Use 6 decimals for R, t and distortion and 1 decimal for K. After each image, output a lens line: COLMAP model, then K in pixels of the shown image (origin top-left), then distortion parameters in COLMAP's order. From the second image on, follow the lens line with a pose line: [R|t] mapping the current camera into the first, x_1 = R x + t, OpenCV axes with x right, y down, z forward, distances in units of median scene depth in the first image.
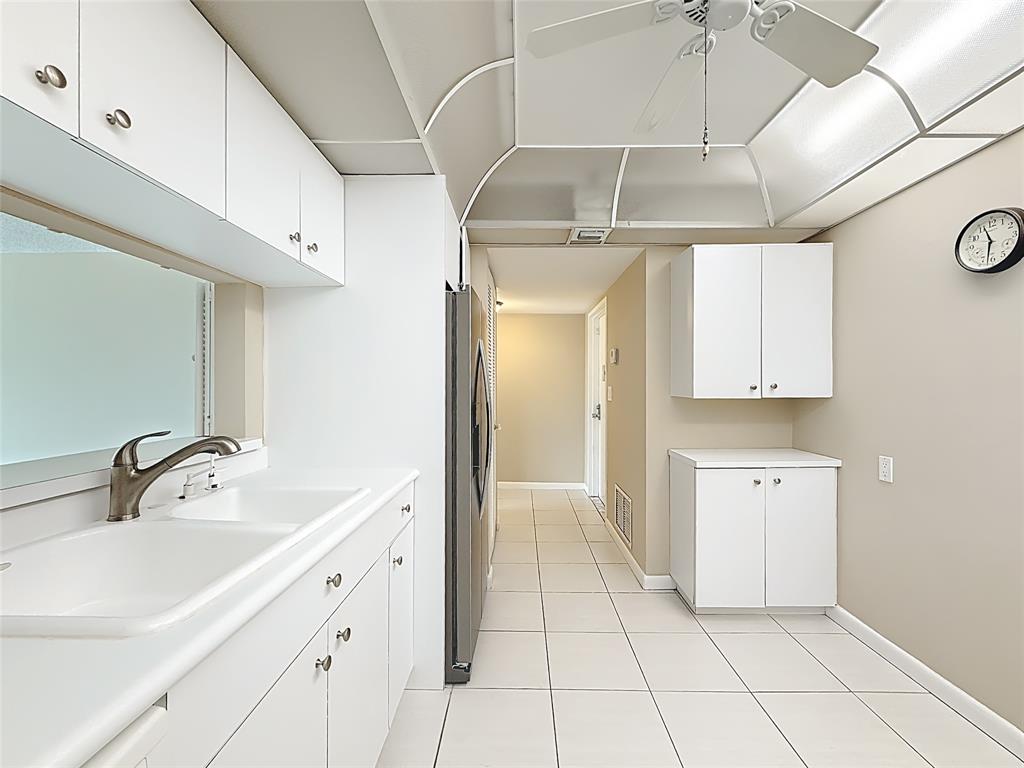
lens RADIAL K [[414.7, 0, 514.2], [0, 414.7, 386.6], [0, 0, 1]] dist [-0.002833, -0.000165]
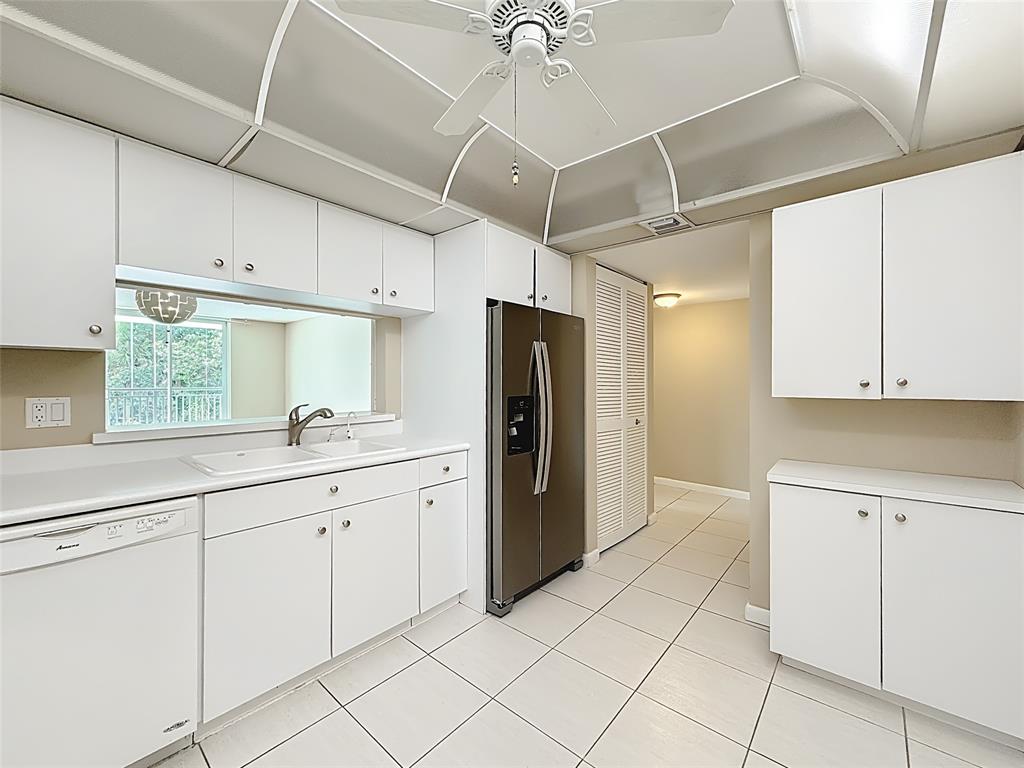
lens RADIAL K [[414.7, 0, 516.2], [0, 414.7, 381.7], [0, 0, 1]] dist [-0.002833, -0.000165]
pose [[0.773981, 0.003141, -0.633202, 0.574283], [-0.001921, 0.999995, 0.002612, -0.003036], [0.633207, -0.000805, 0.773982, 0.045977]]
